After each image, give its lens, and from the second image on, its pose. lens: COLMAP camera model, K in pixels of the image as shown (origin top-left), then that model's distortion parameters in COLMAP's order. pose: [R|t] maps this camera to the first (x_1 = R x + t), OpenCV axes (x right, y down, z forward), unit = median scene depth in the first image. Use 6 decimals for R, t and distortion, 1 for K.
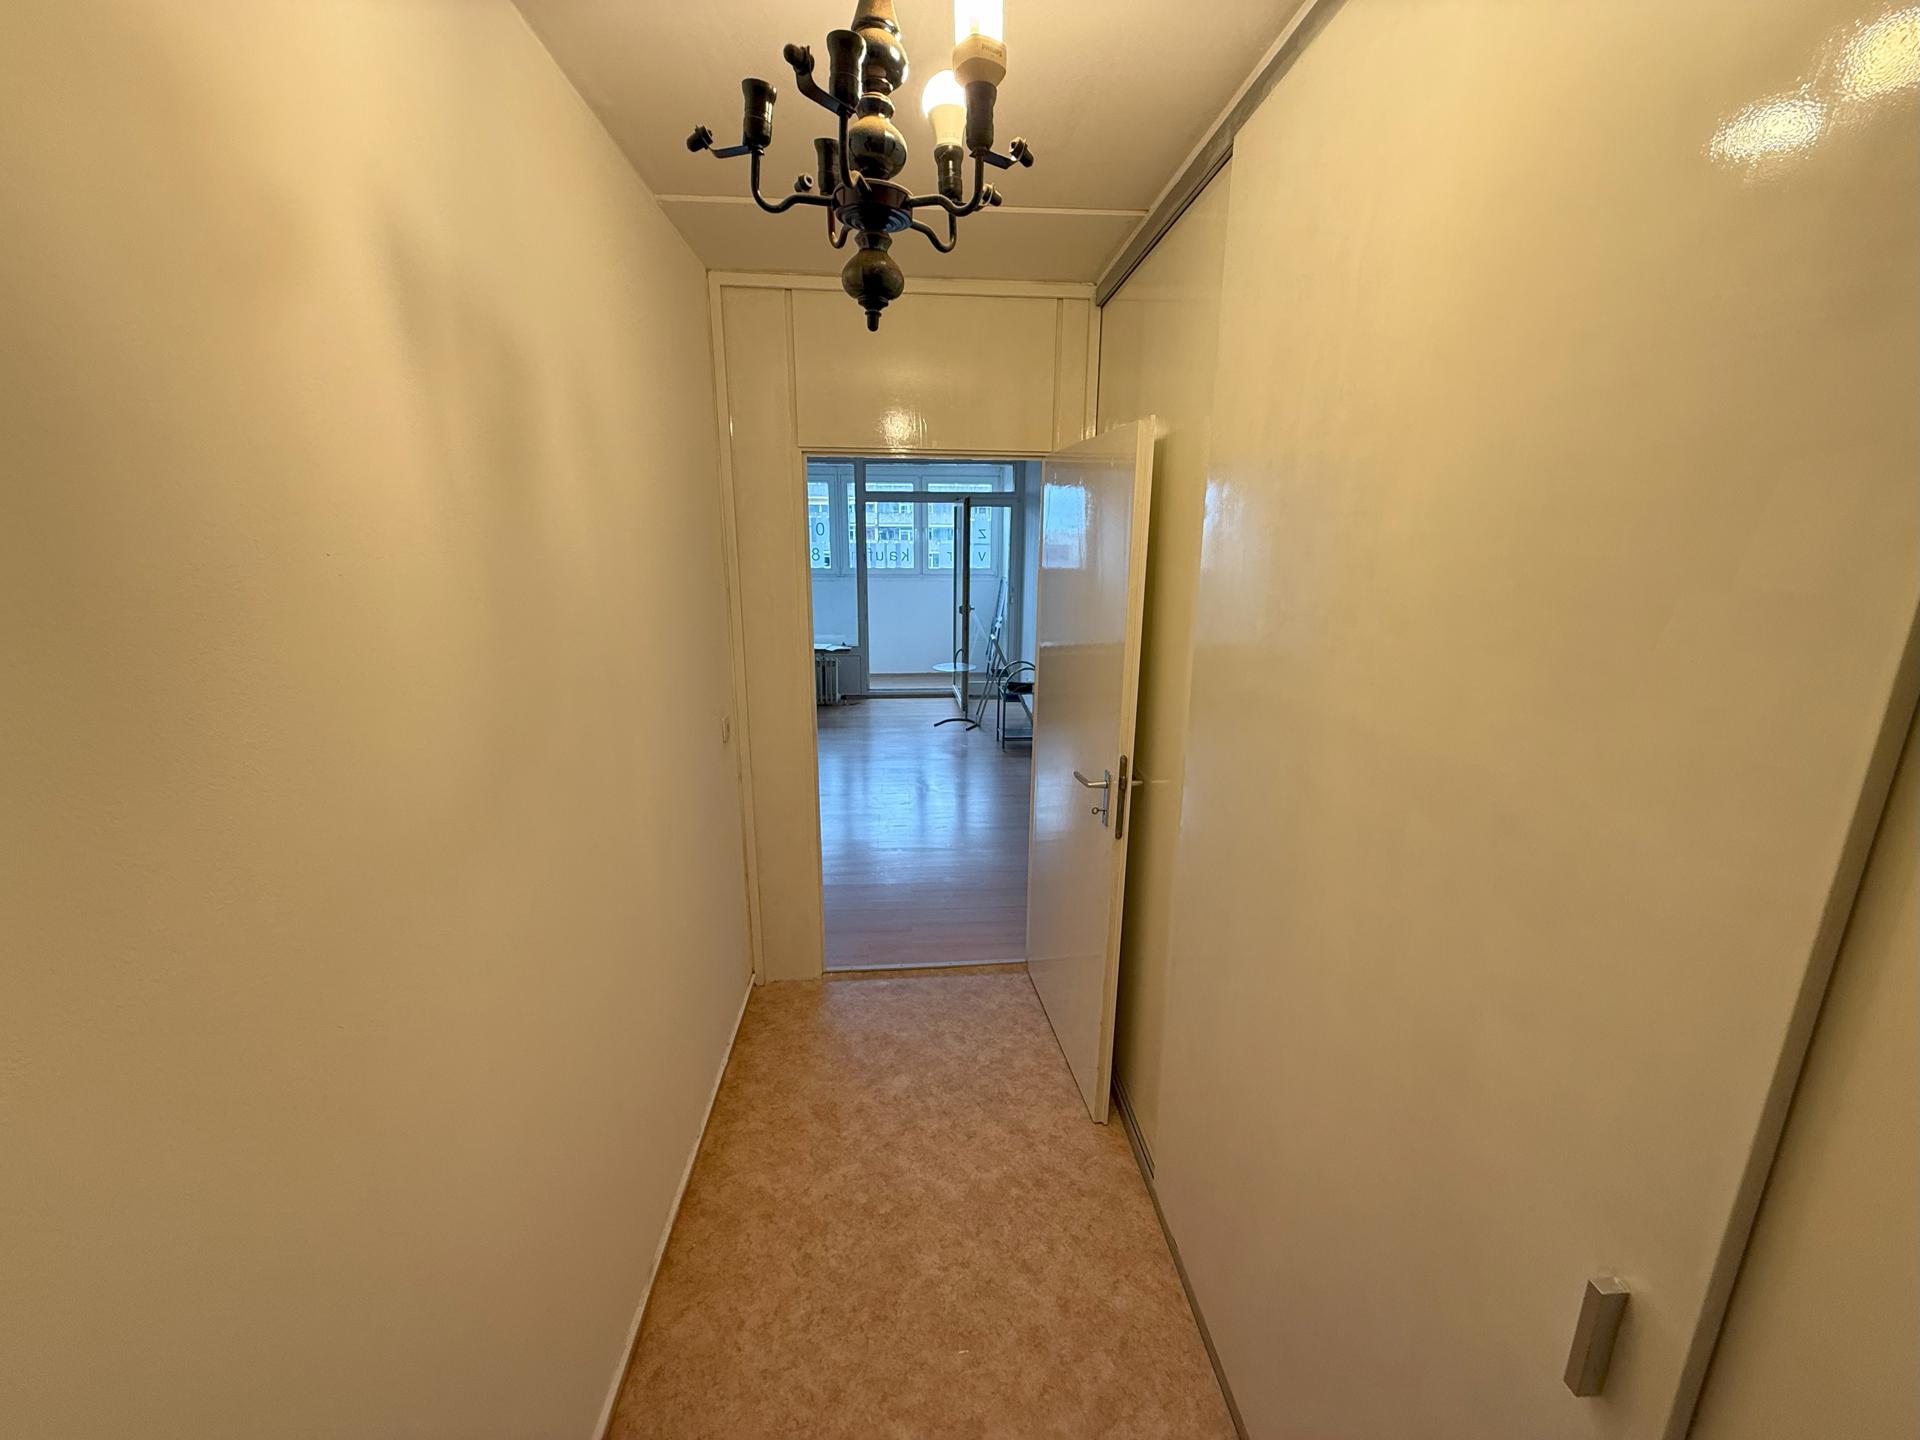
lens RADIAL K [[757.0, 0, 955.3], [0, 757.0, 723.0], [0, 0, 1]] dist [-0.002094, 0.000176]
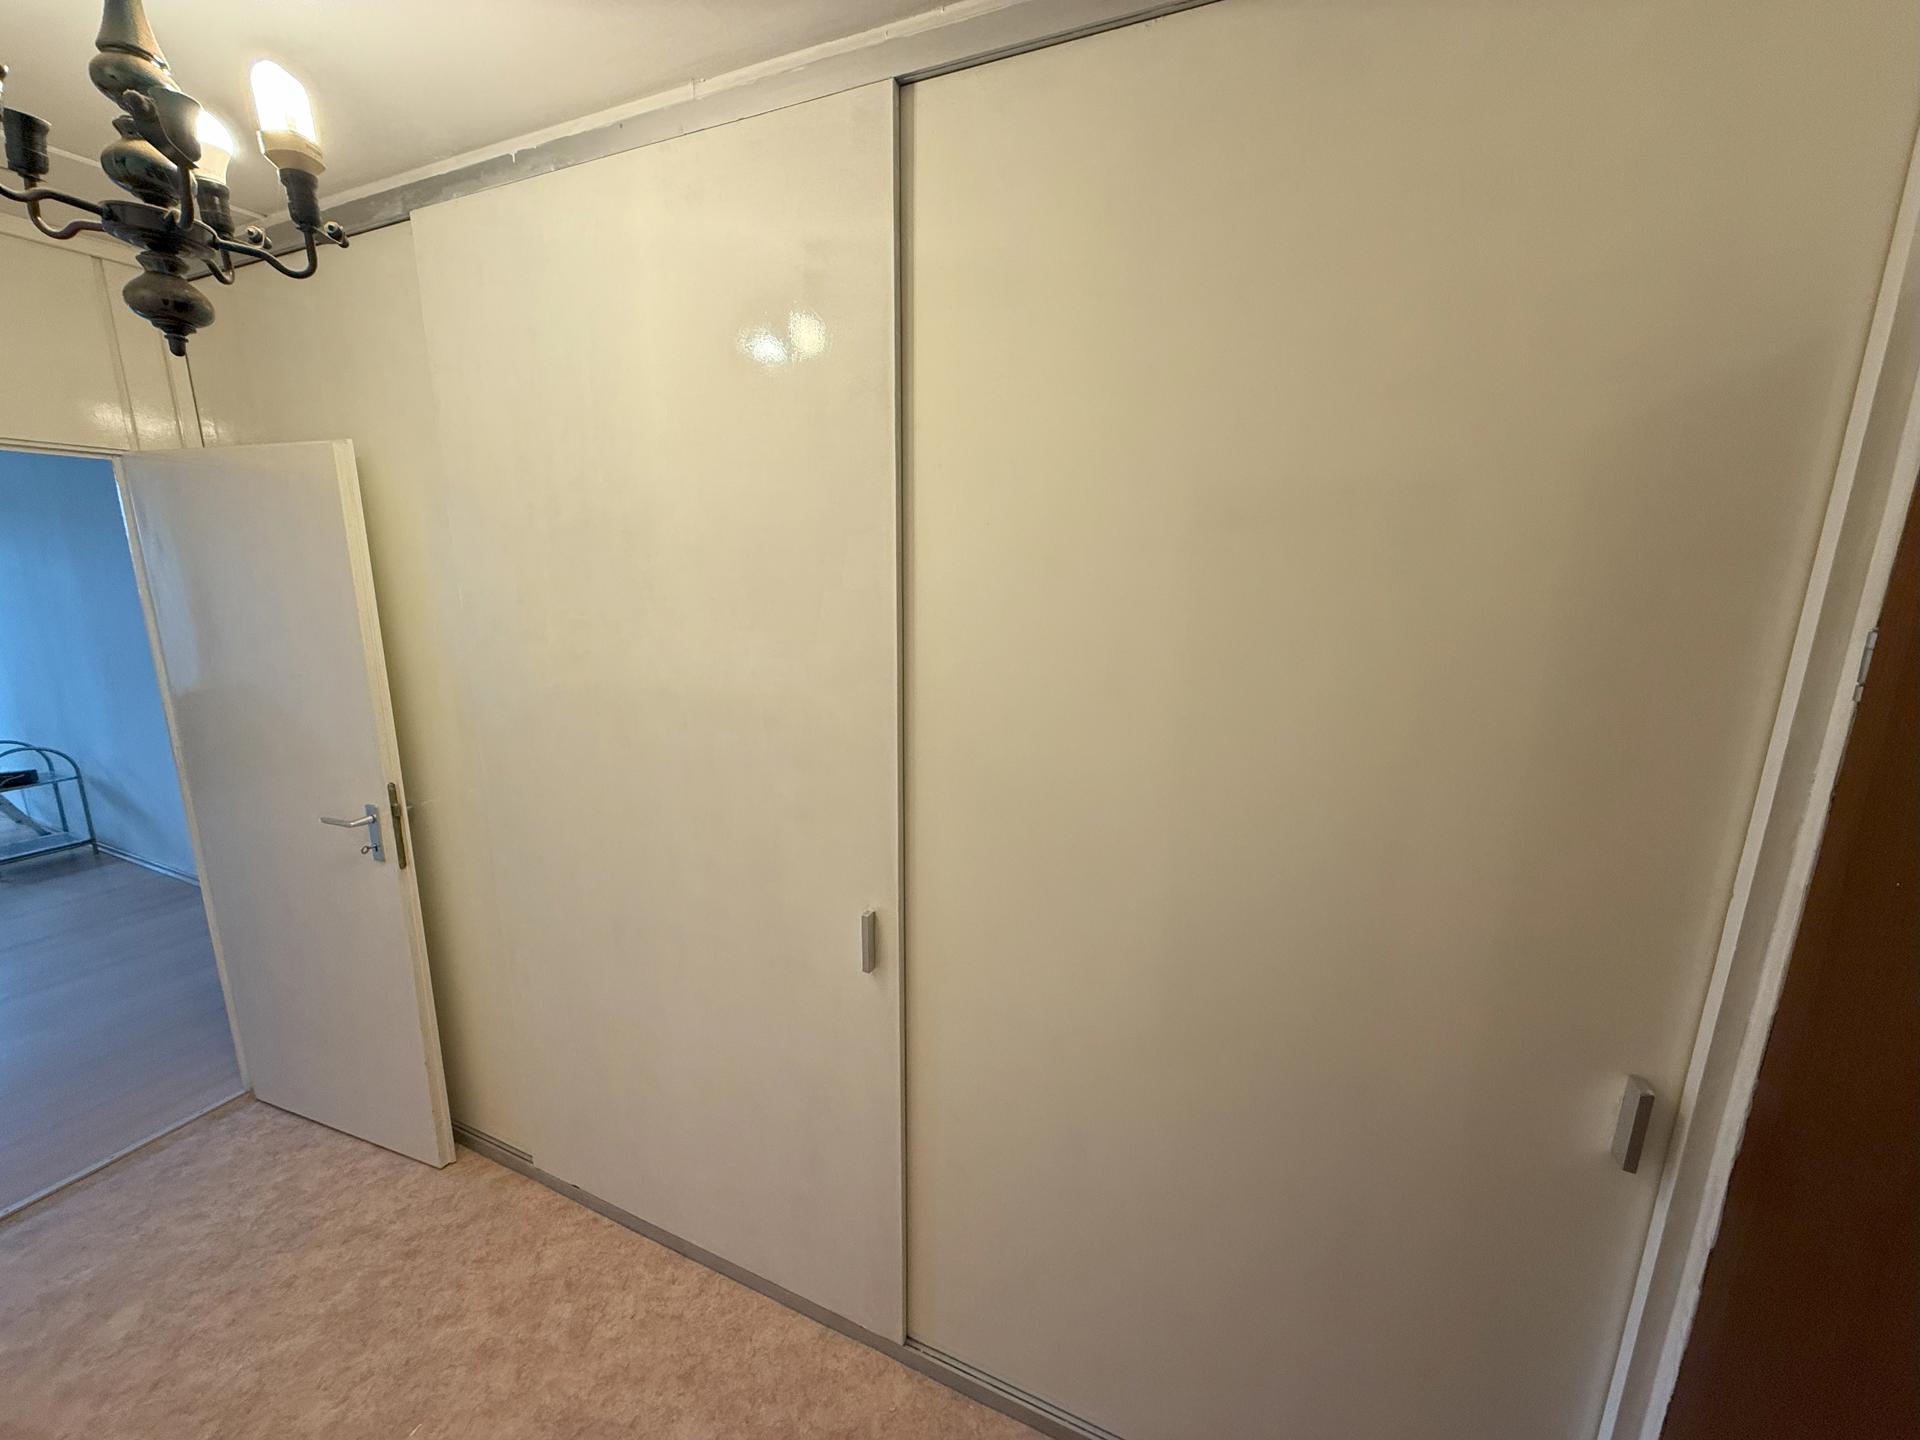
lens RADIAL K [[757.0, 0, 961.5], [0, 757.0, 722.7], [0, 0, 1]] dist [-0.002094, 0.000176]
pose [[0.471129, -0.184834, 0.862481, -0.245387], [0.199203, 0.974833, 0.100096, 0.015288], [-0.859276, 0.124651, 0.496091, -0.118903]]
